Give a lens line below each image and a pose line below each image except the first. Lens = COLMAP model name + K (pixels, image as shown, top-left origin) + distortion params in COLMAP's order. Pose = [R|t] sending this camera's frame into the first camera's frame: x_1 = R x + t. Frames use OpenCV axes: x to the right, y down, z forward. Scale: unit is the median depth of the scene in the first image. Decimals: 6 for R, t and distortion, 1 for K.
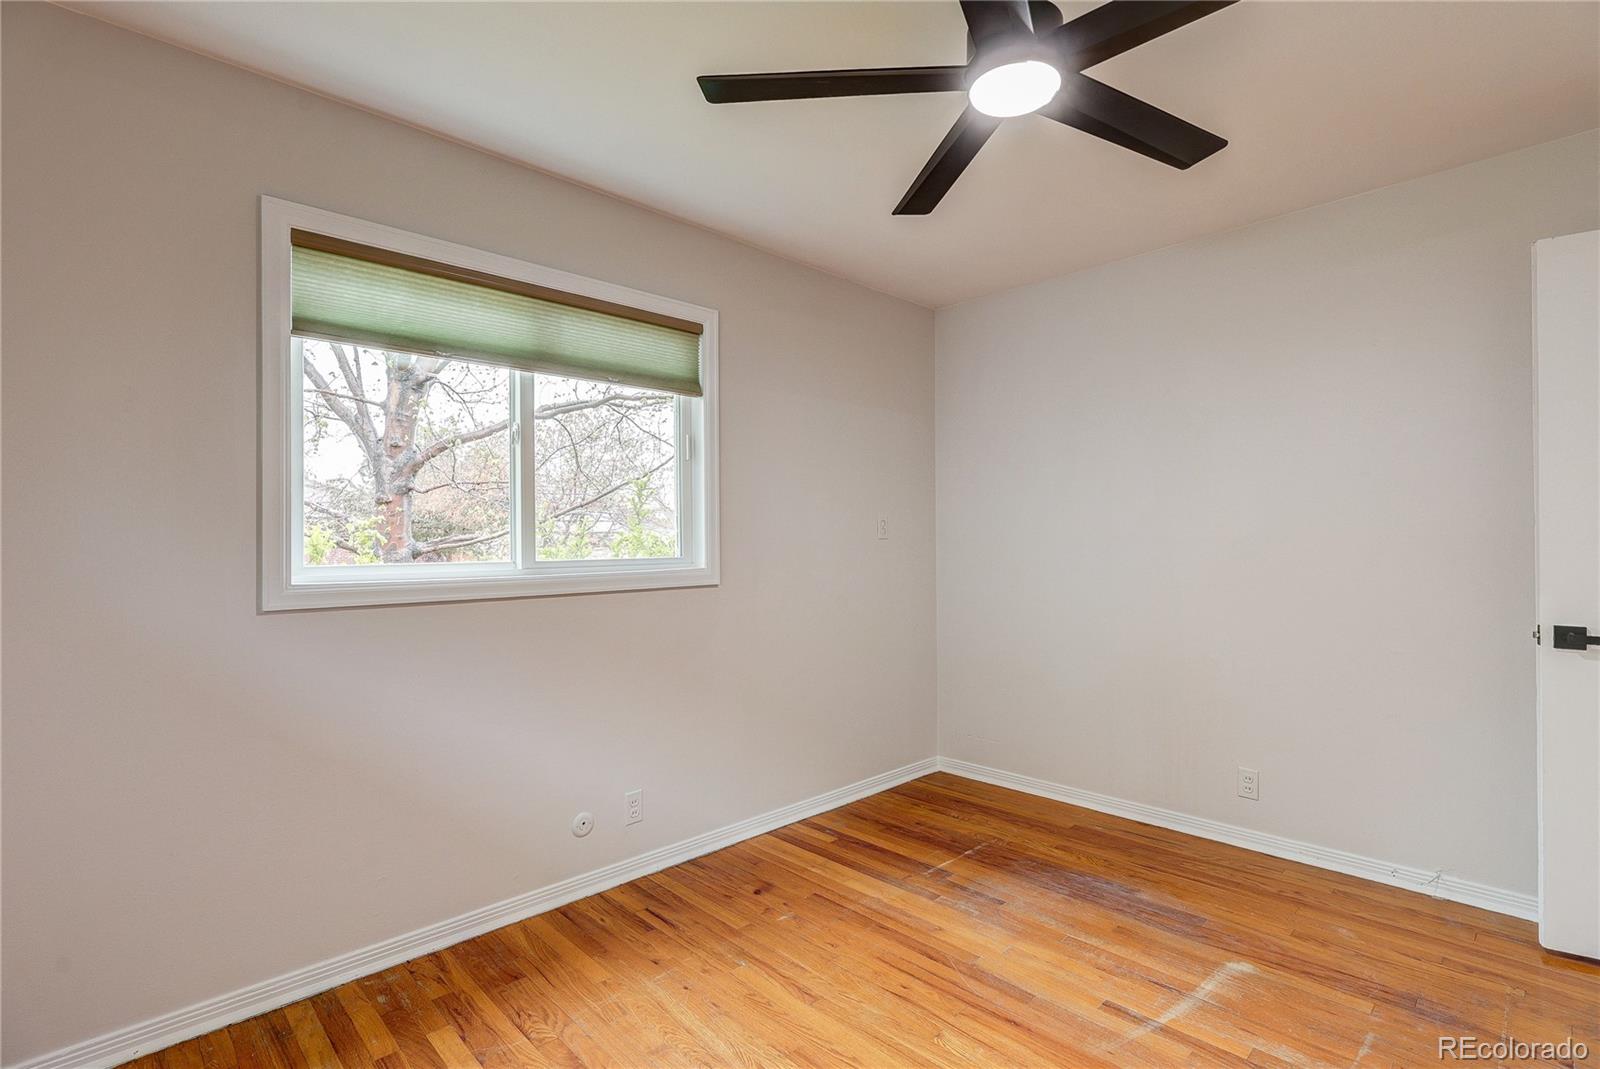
lens RADIAL K [[749.2, 0, 800.8], [0, 749.2, 523.7], [0, 0, 1]] dist [-0.003337, -0.000291]
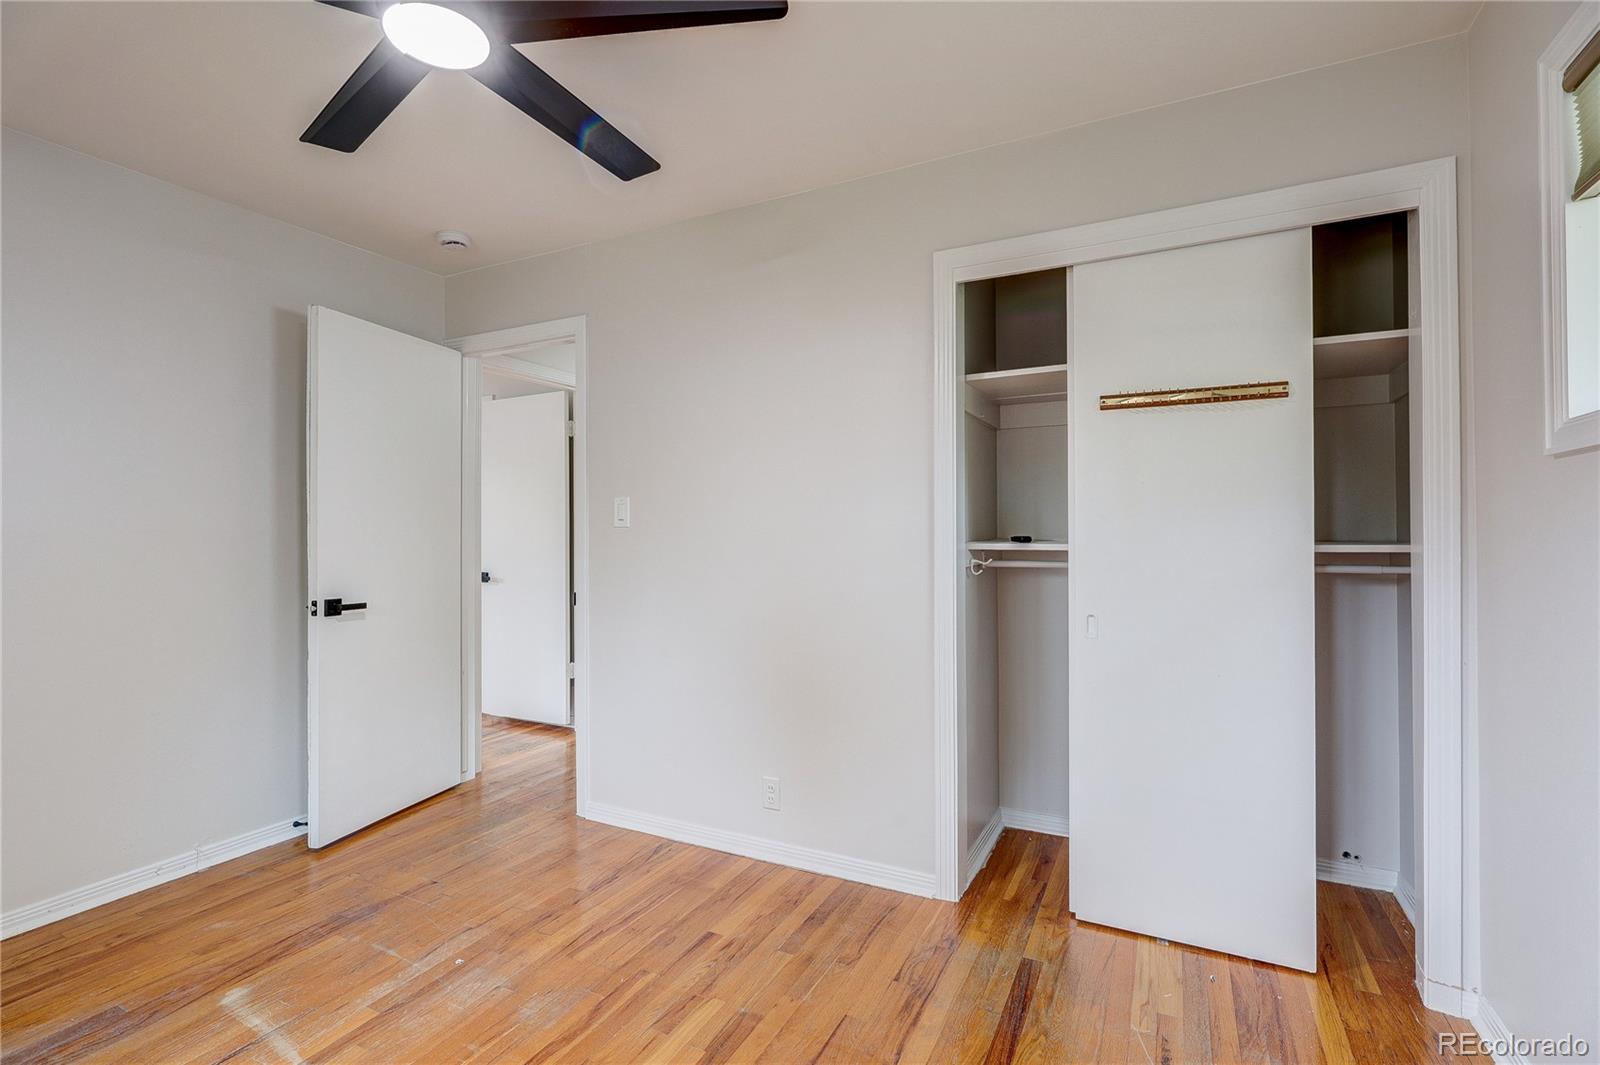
lens RADIAL K [[749.2, 0, 800.8], [0, 749.2, 521.7], [0, 0, 1]] dist [-0.003337, -0.000291]
pose [[-0.331855, 0.016738, 0.943182, -0.505318], [-0.017690, 0.999556, -0.023962, 0.015396], [-0.943164, -0.024636, -0.331412, 0.632596]]
